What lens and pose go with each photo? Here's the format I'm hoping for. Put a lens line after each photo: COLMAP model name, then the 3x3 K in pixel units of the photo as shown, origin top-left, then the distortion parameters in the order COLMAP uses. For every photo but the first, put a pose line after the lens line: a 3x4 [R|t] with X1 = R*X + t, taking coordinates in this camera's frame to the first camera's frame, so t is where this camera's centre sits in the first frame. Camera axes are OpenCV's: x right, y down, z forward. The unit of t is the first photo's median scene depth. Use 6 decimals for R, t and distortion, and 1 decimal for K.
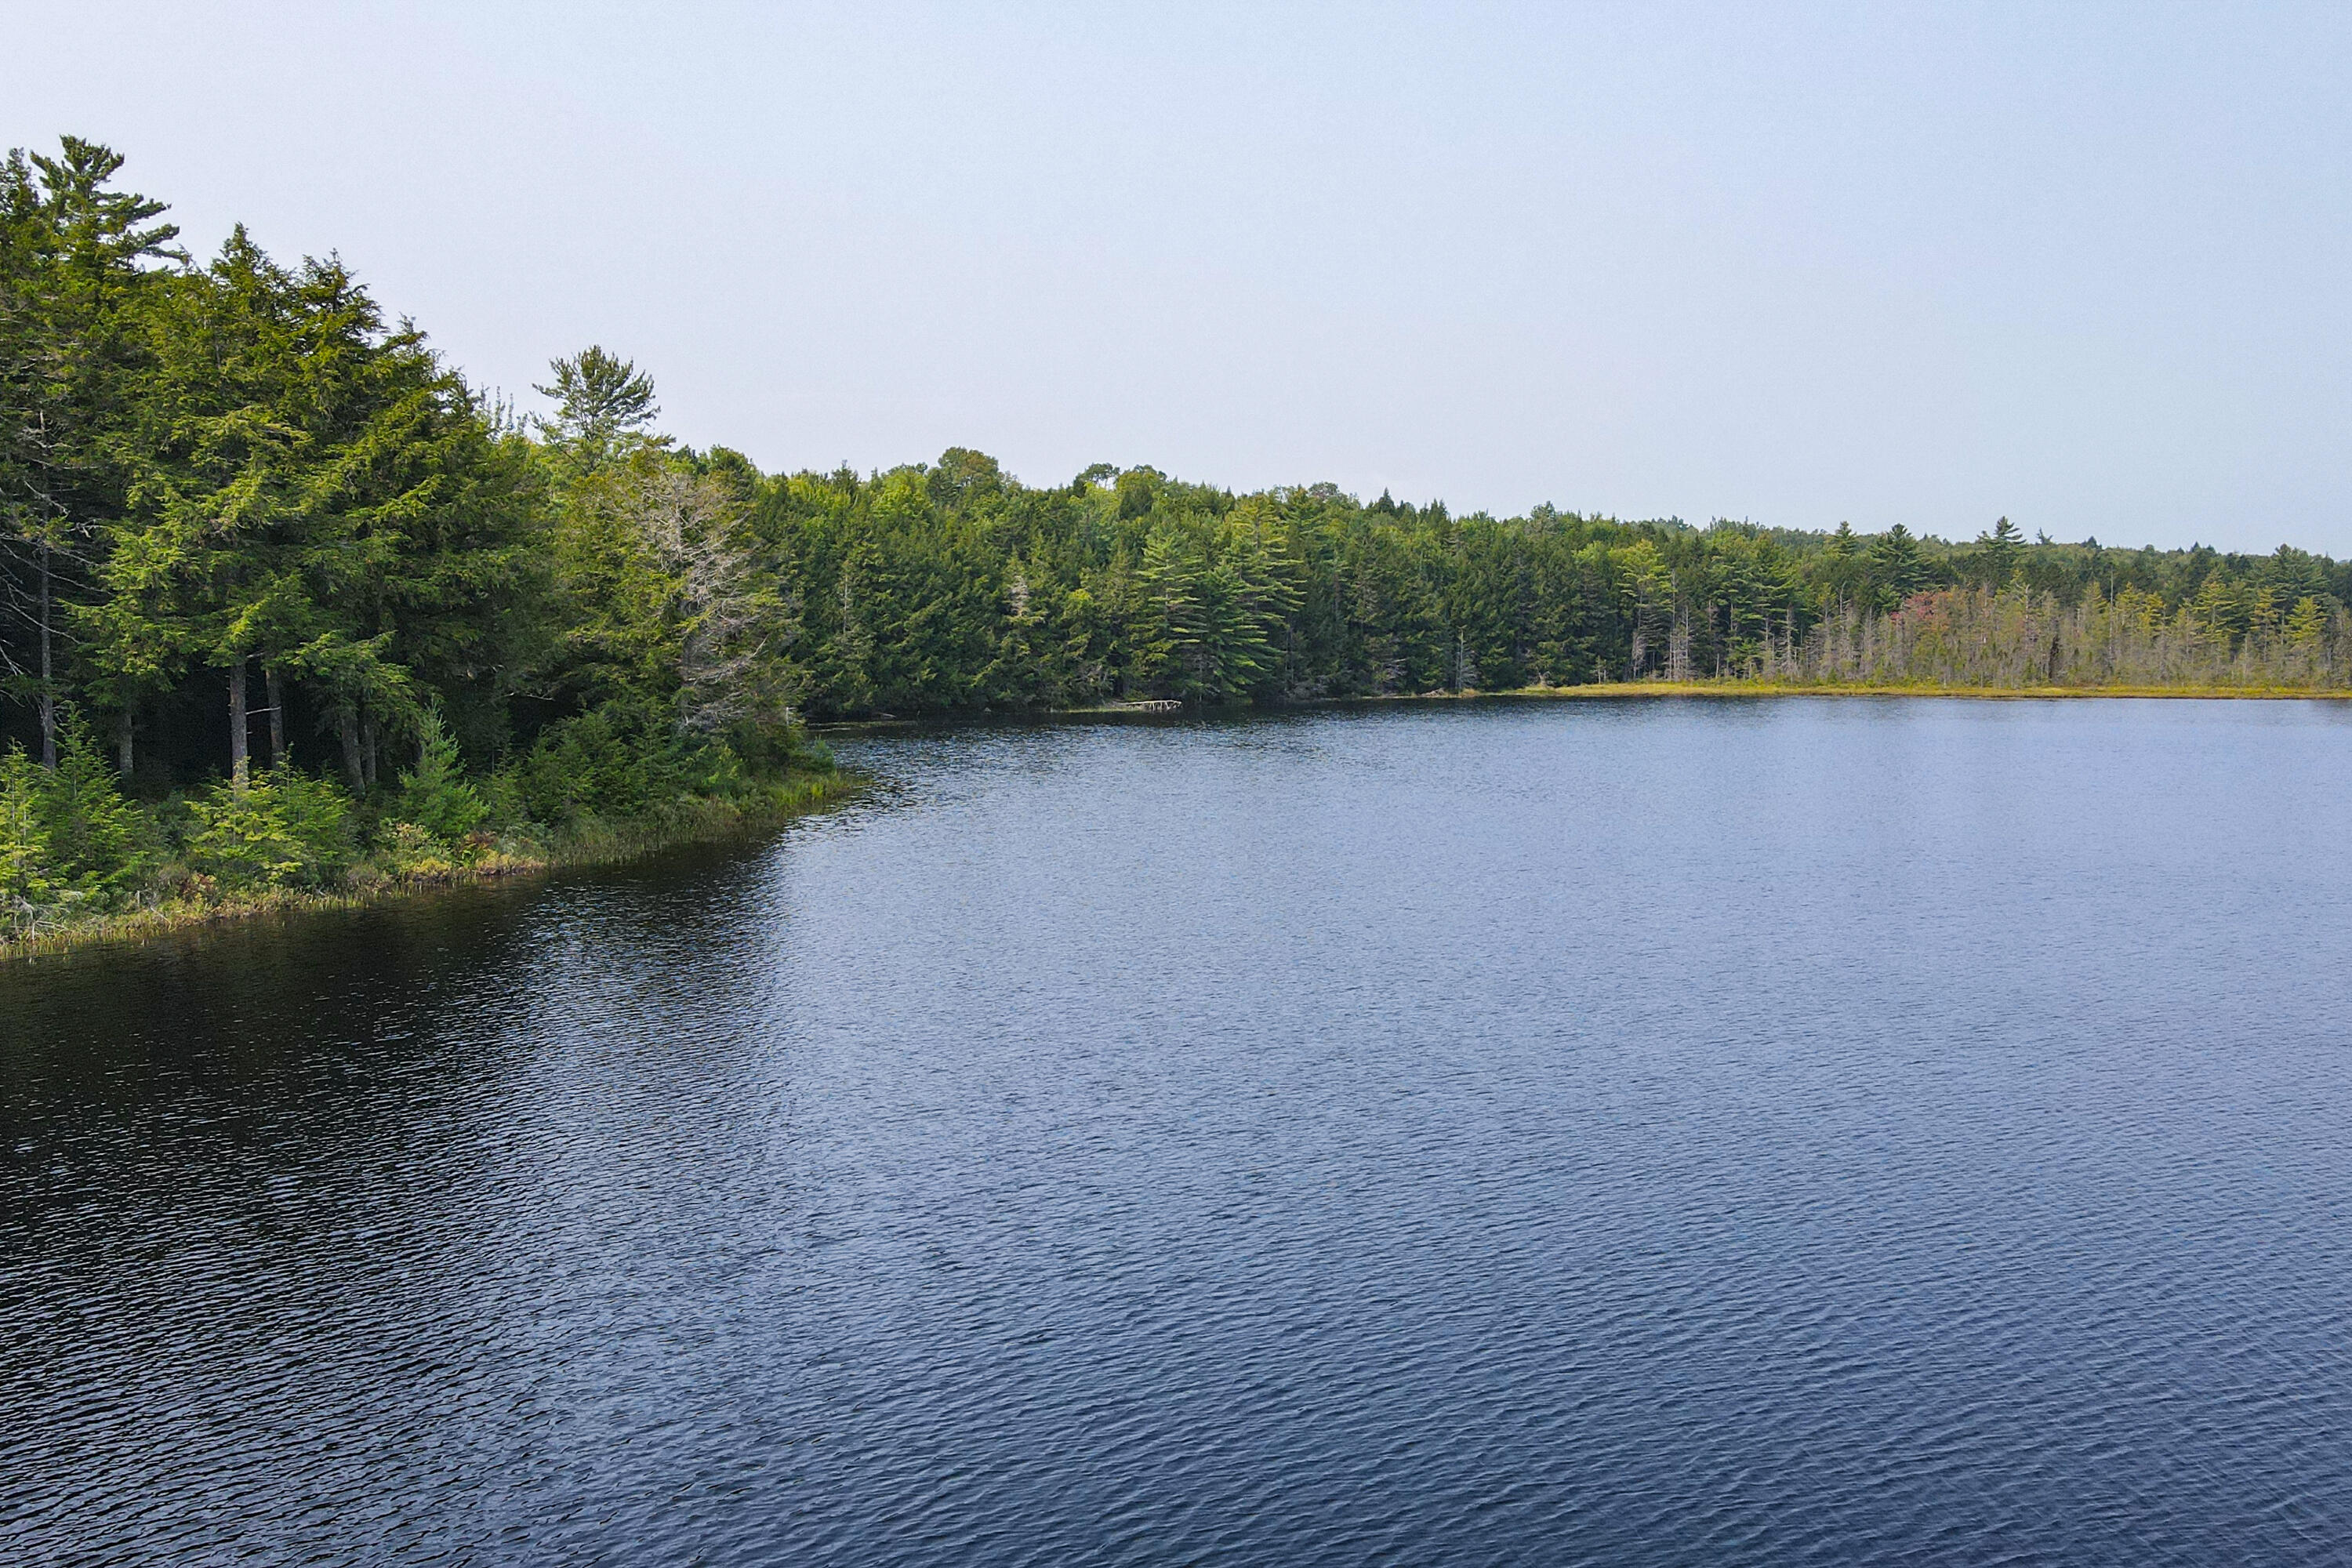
lens RADIAL K [[2102.6, 0, 1176.0], [0, 2102.6, 784.0], [0, 0, 1]] dist [0.000008, 0.058032]
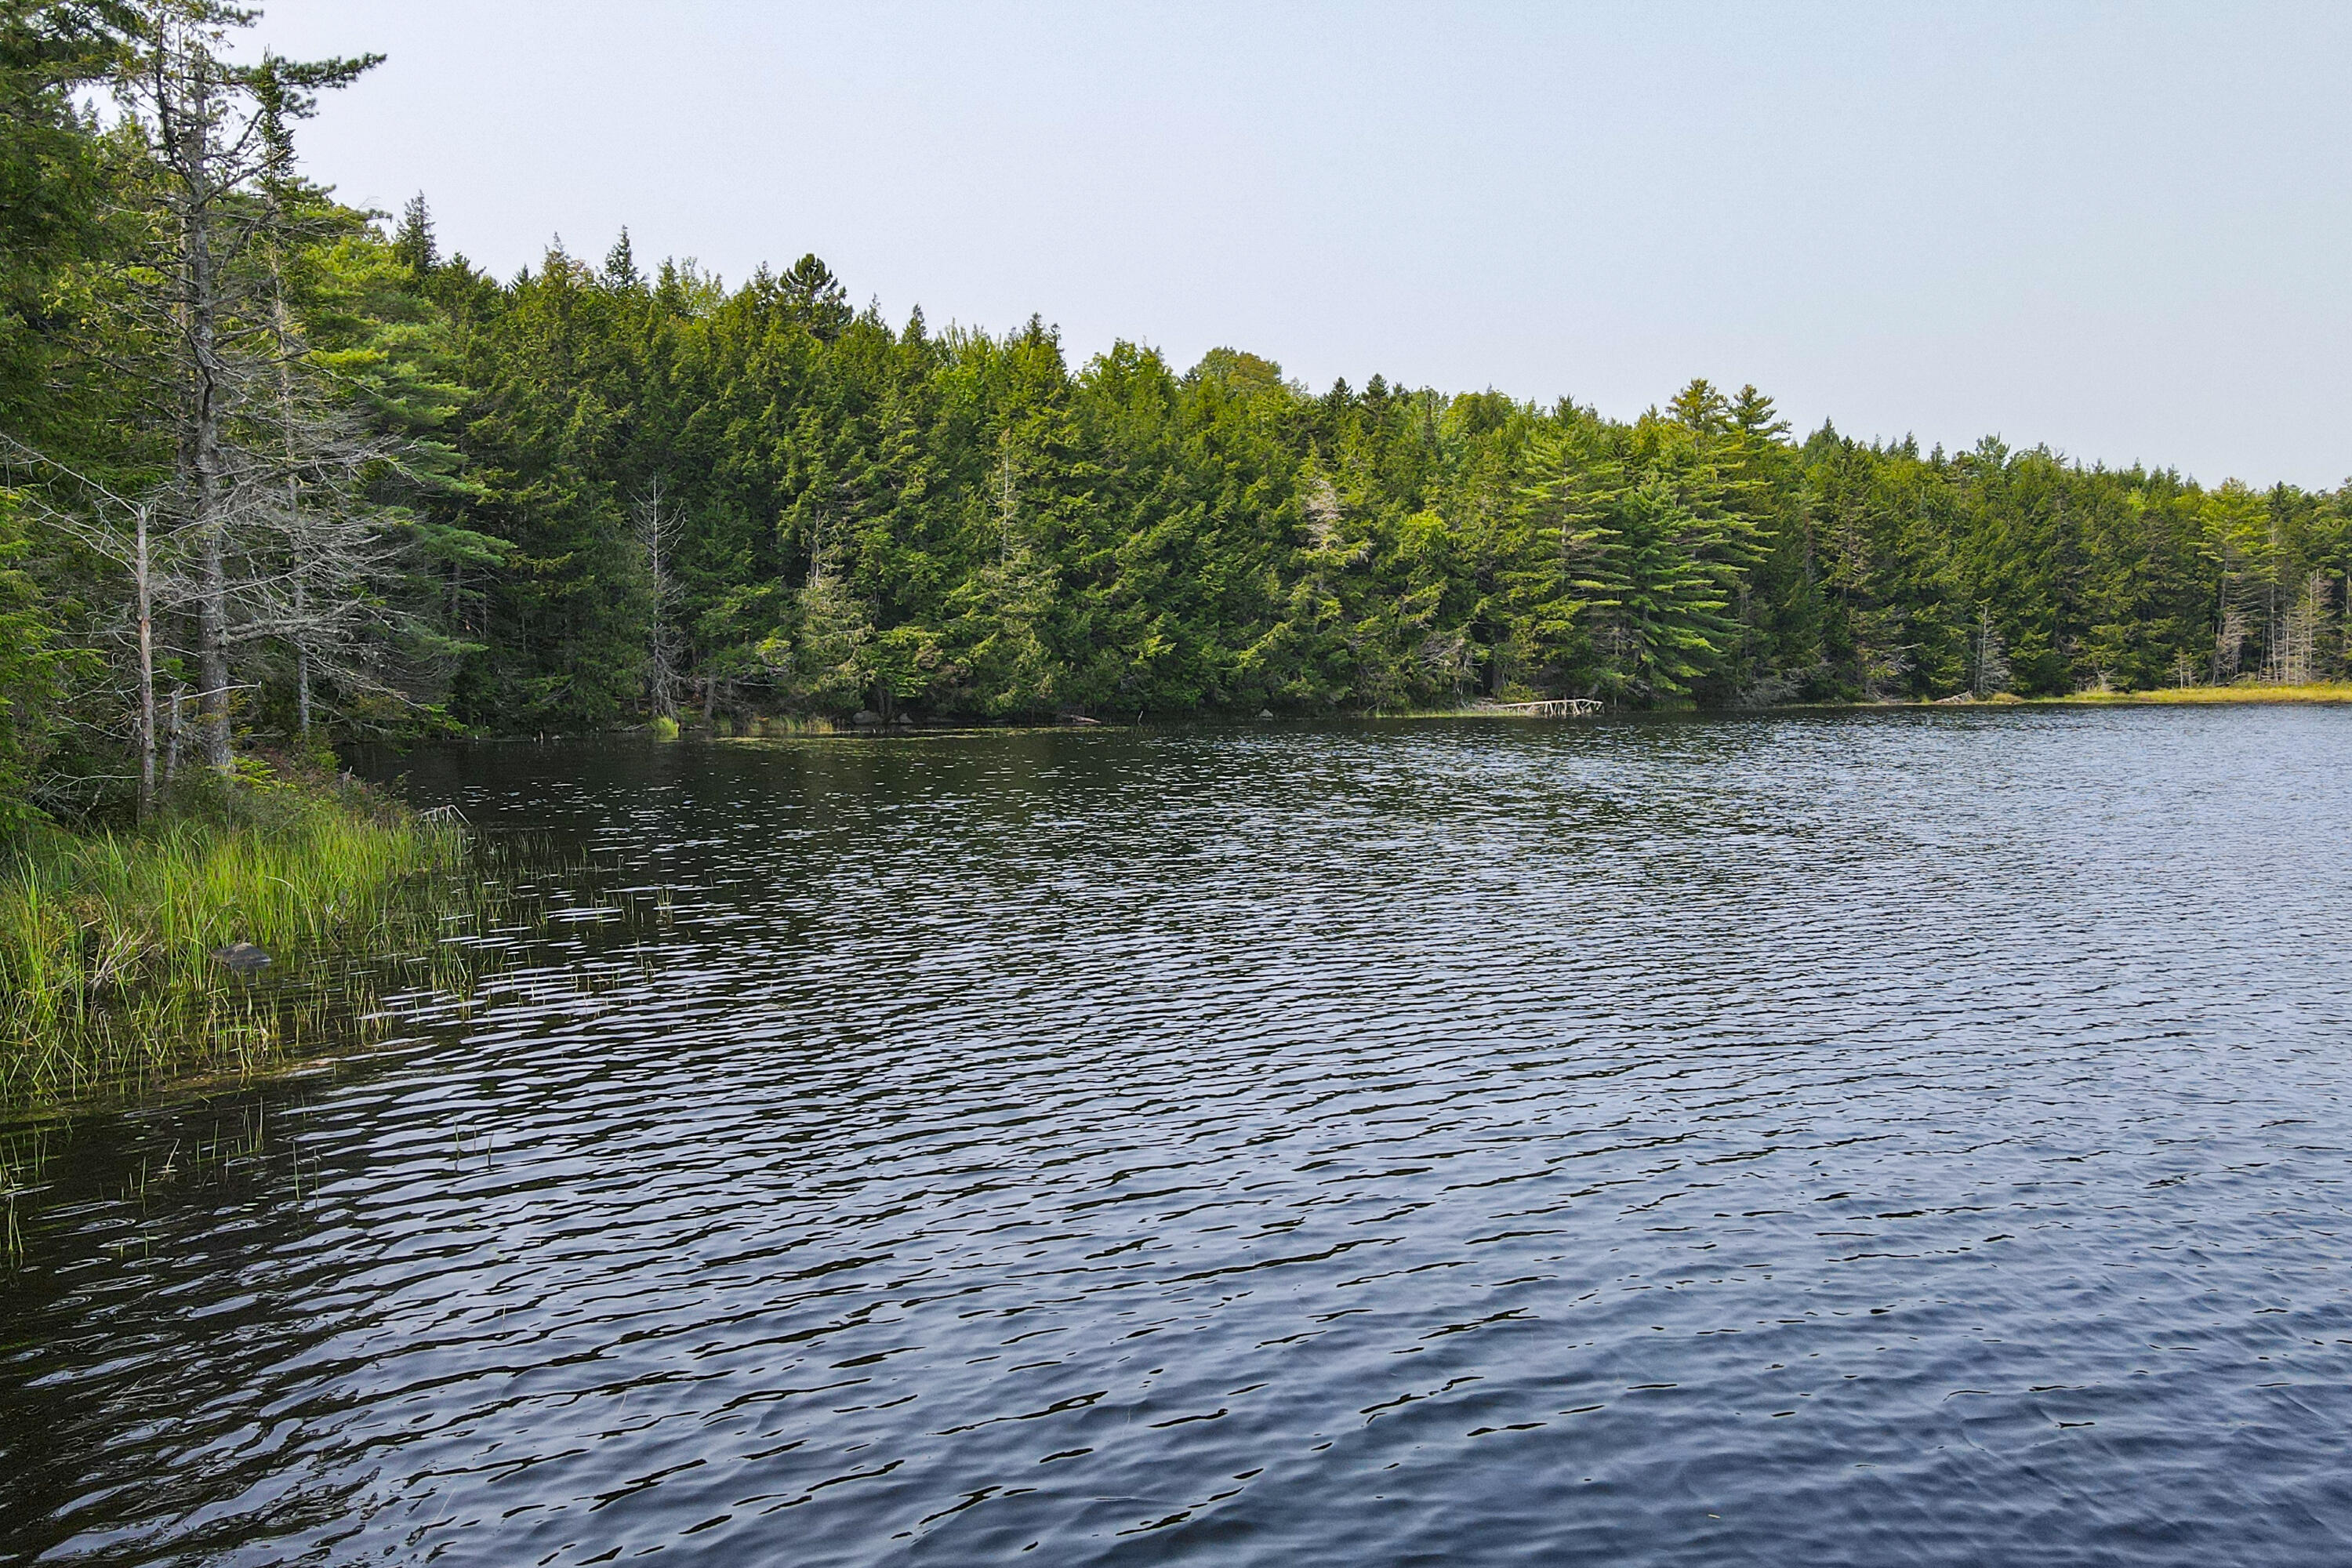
lens RADIAL K [[2102.6, 0, 1176.0], [0, 2102.6, 784.0], [0, 0, 1]] dist [0.000008, 0.058032]
pose [[0.991589, 0.003737, -0.129369, -0.029167], [-0.005948, 0.999843, -0.016704, -0.004772], [0.129287, 0.017333, 0.991456, 0.314259]]
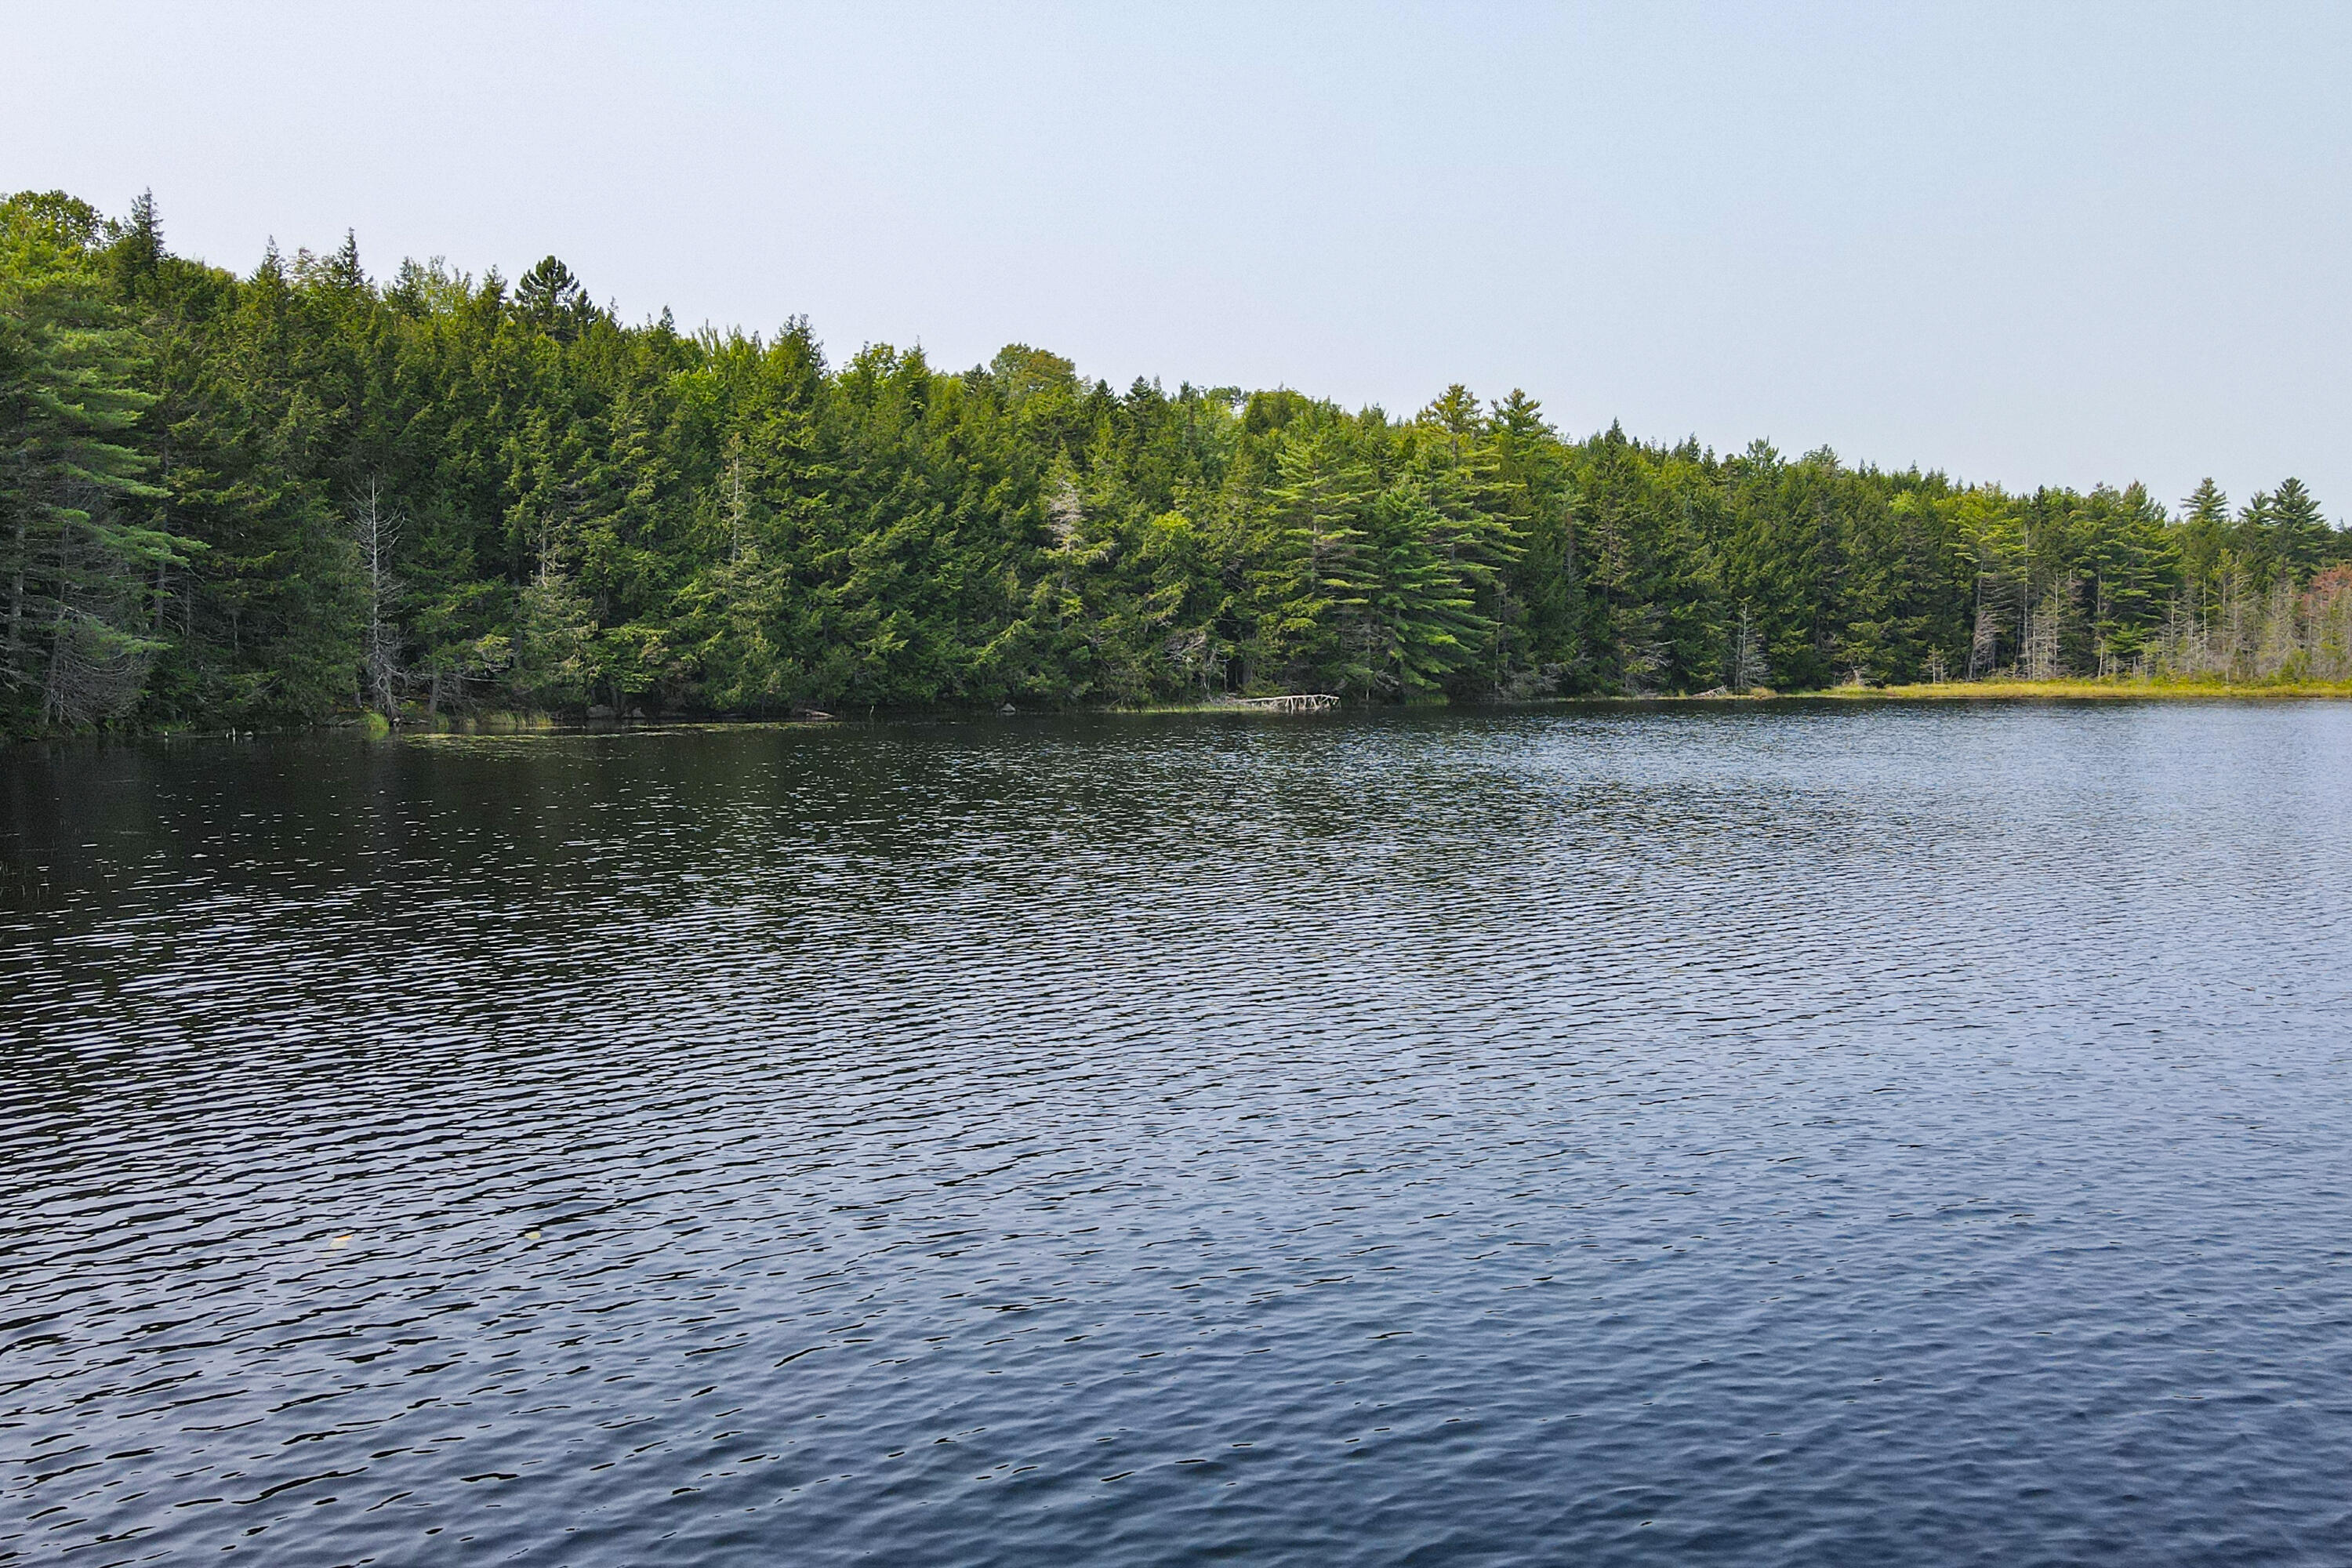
lens RADIAL K [[2102.6, 0, 1176.0], [0, 2102.6, 784.0], [0, 0, 1]] dist [0.000008, 0.058032]
pose [[0.997671, 0.005633, -0.067979, -0.002141], [-0.006326, 0.999930, -0.009978, -0.006093], [0.067918, 0.010385, 0.997637, 0.302497]]
